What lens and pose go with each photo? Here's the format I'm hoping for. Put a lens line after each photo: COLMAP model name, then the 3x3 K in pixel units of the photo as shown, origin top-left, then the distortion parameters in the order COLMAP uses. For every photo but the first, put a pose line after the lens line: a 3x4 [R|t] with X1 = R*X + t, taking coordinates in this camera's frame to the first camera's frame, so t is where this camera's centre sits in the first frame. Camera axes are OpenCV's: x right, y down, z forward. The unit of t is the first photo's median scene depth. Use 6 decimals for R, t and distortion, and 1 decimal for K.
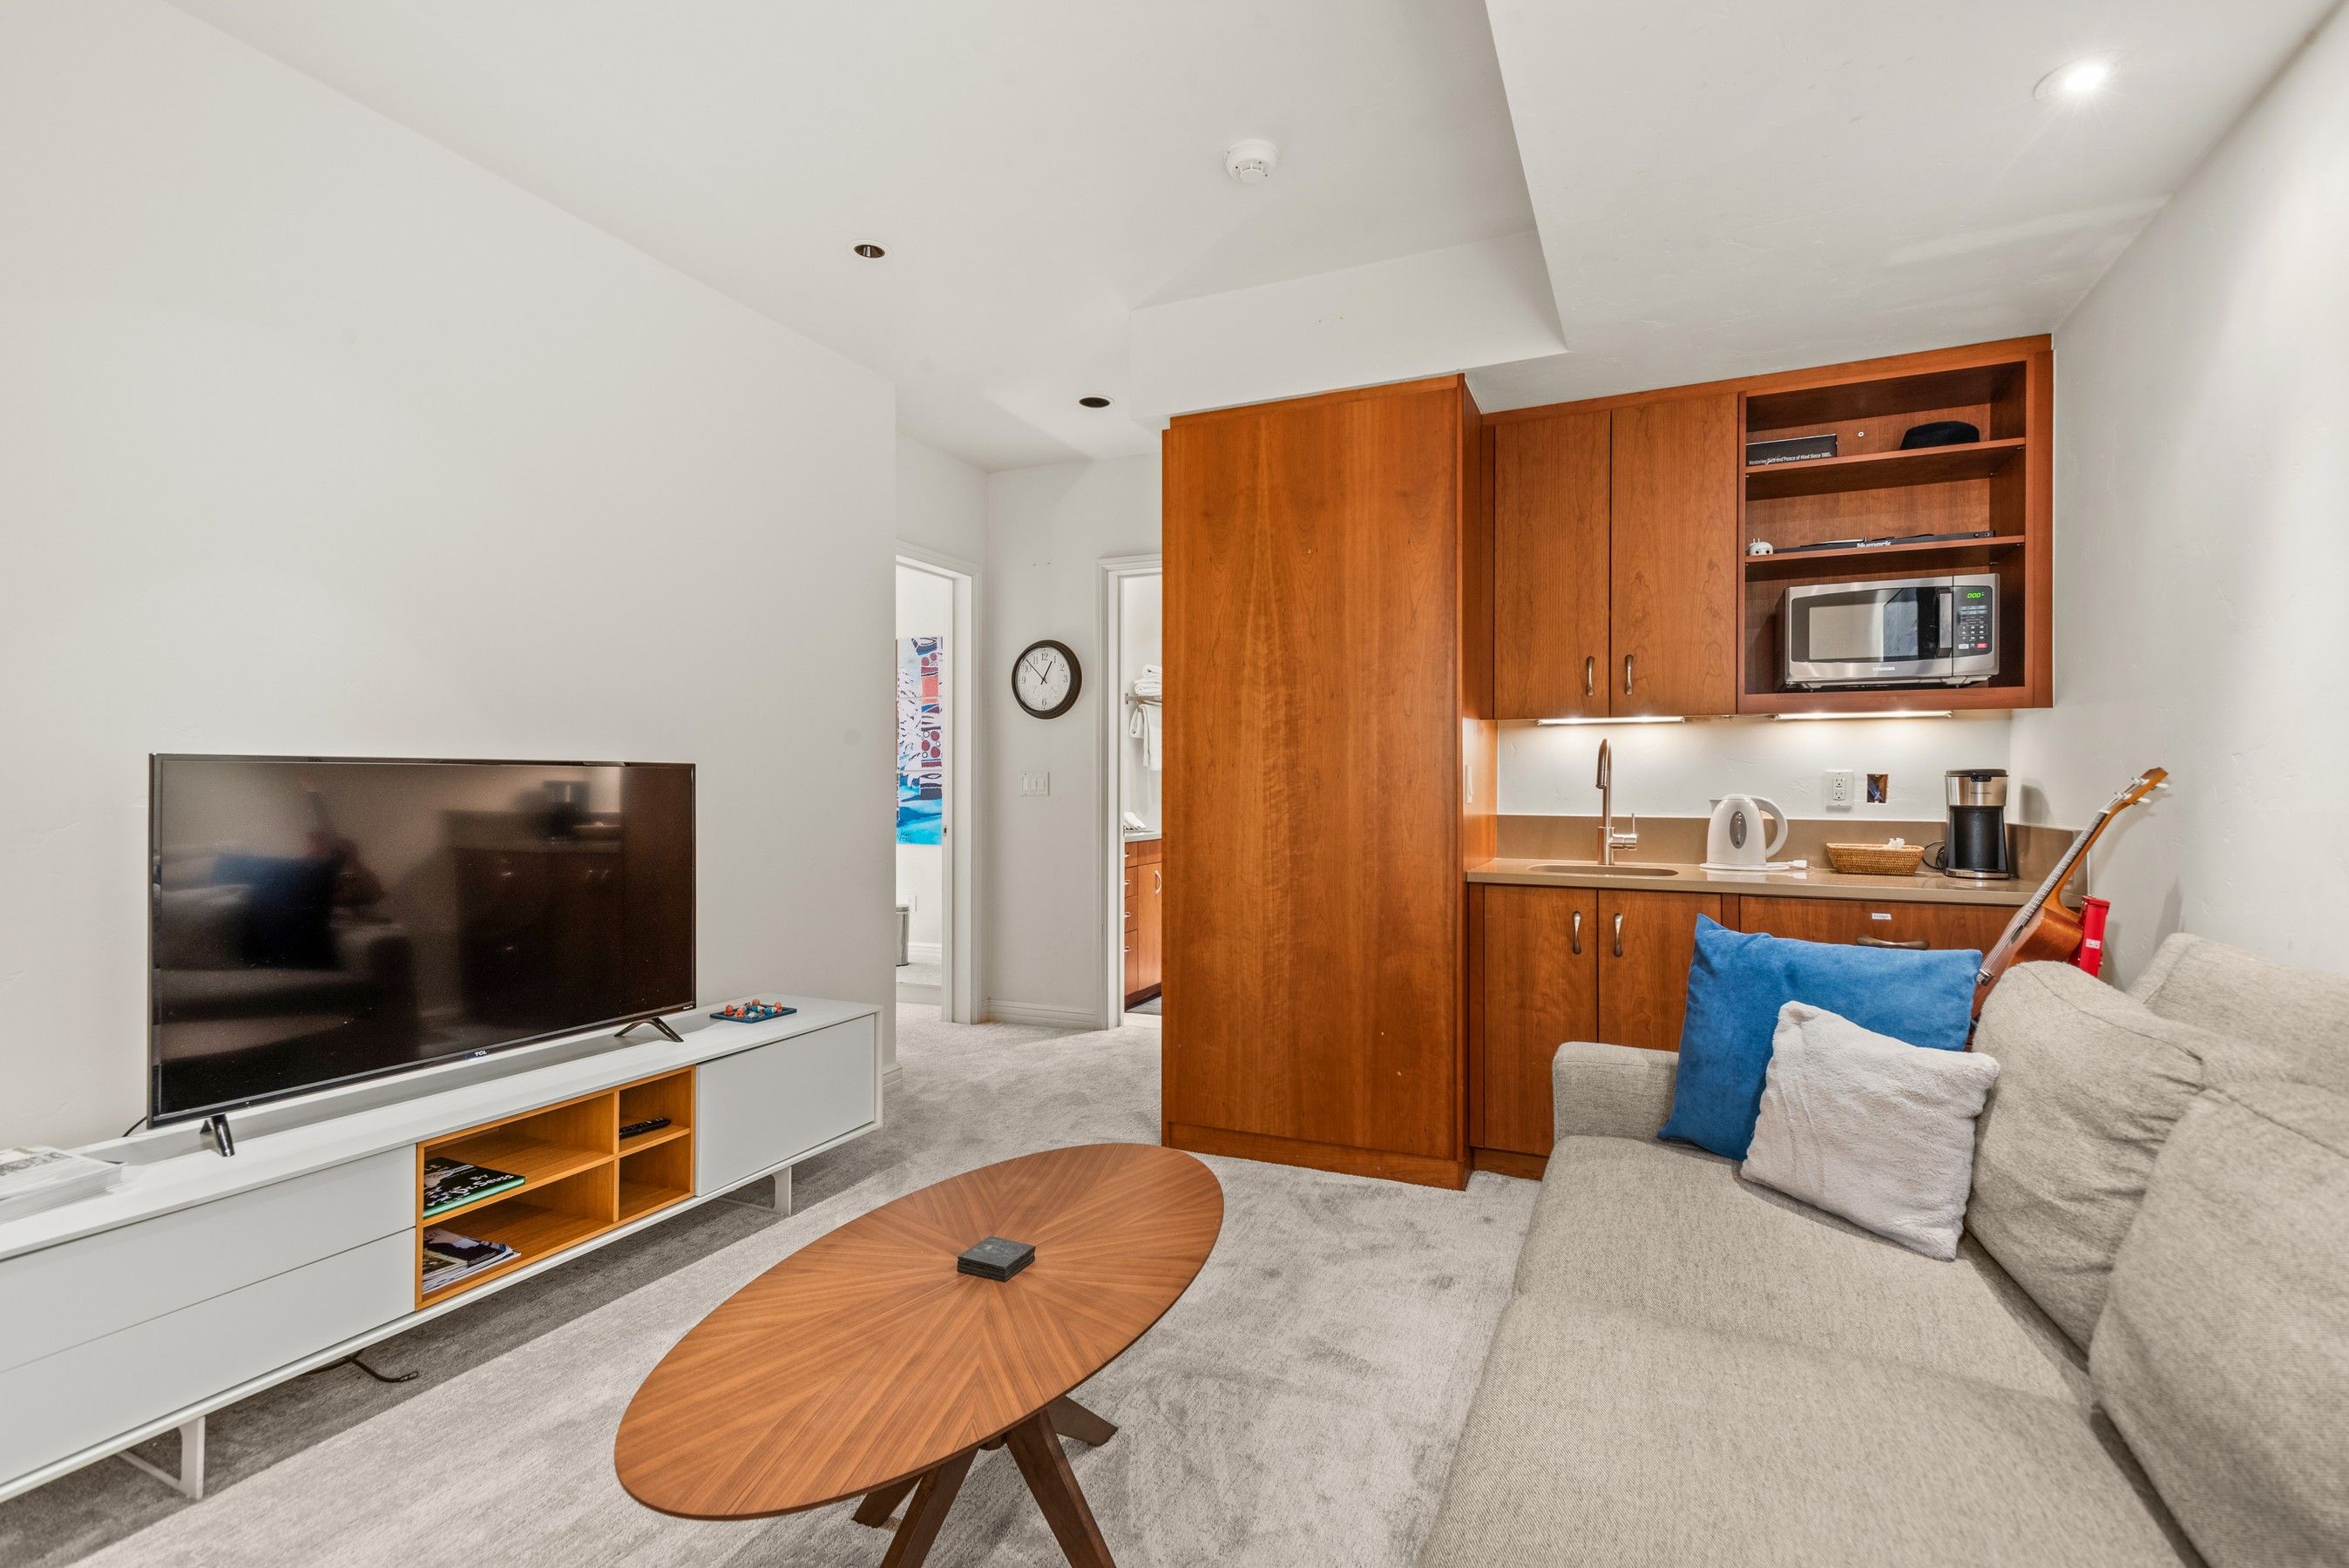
lens RADIAL K [[1093.7, 0, 1174.5], [0, 1093.7, 784.0], [0, 0, 1]] dist [0.013986, 0.000082]
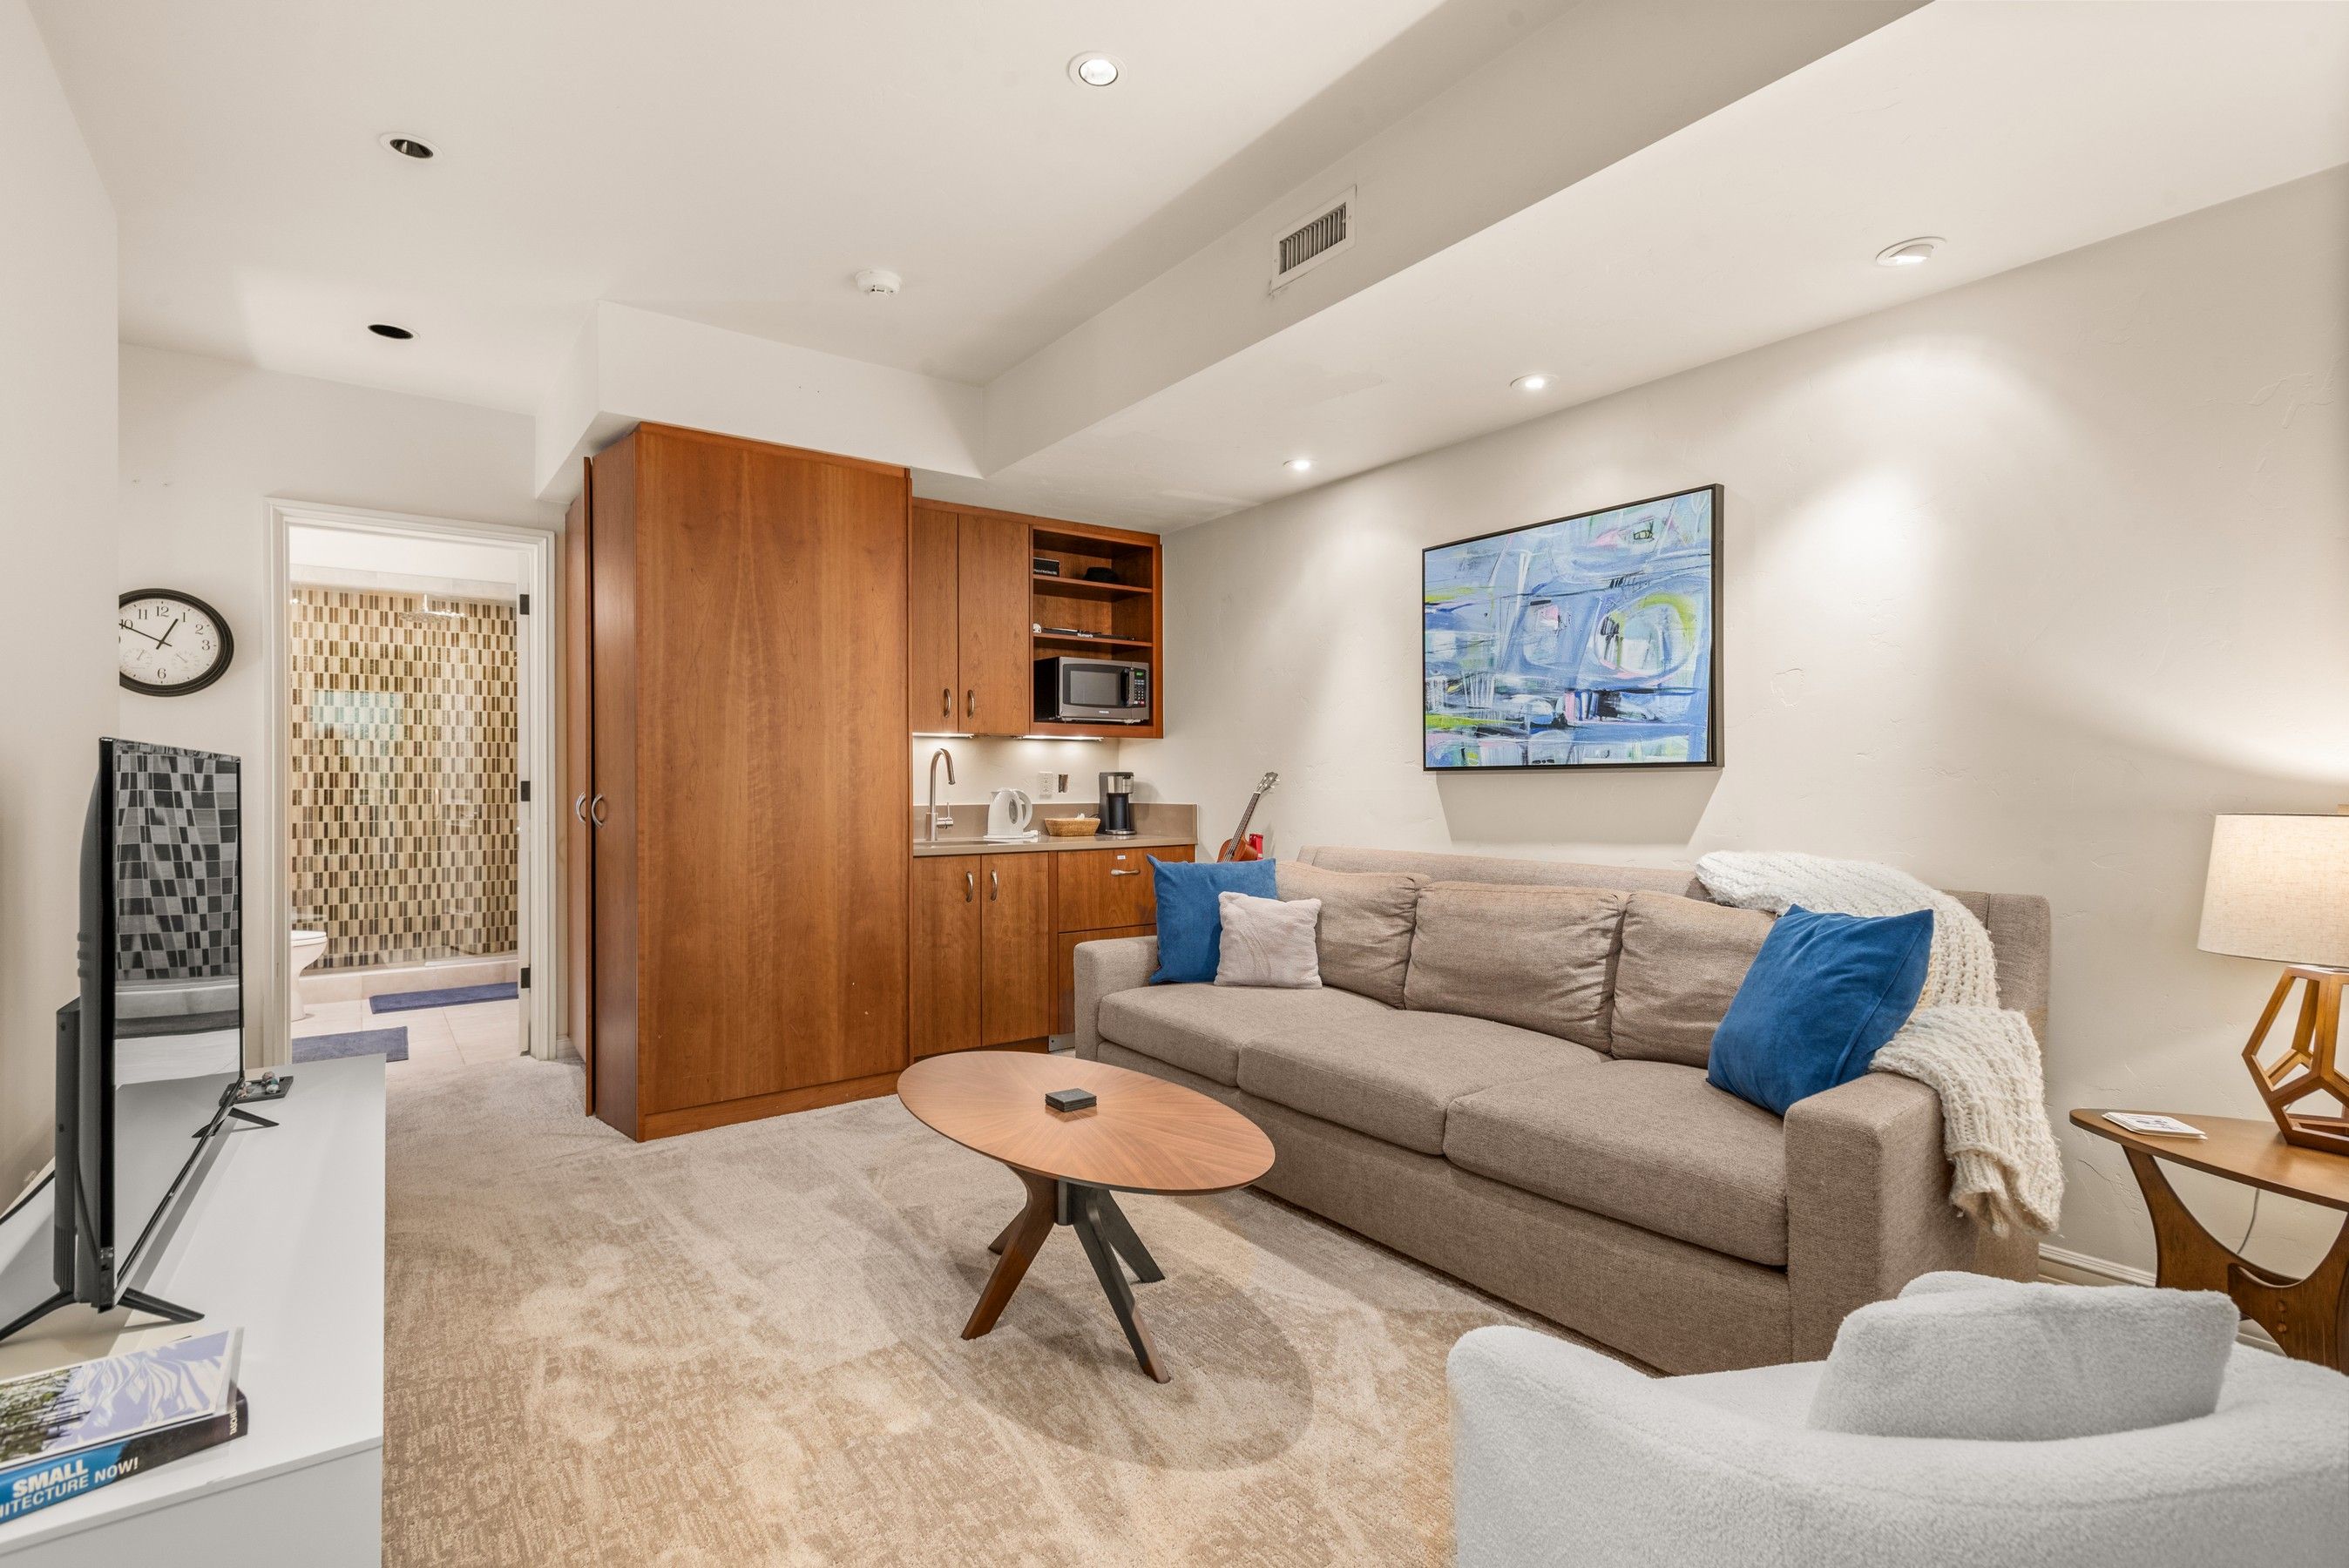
lens RADIAL K [[1093.7, 0, 1174.5], [0, 1093.7, 784.0], [0, 0, 1]] dist [0.013986, 0.000082]
pose [[0.492763, -0.005831, 0.870144, -0.687443], [0.005378, 0.999979, 0.003655, 0.000099], [-0.870147, 0.002879, 0.492784, 0.073532]]
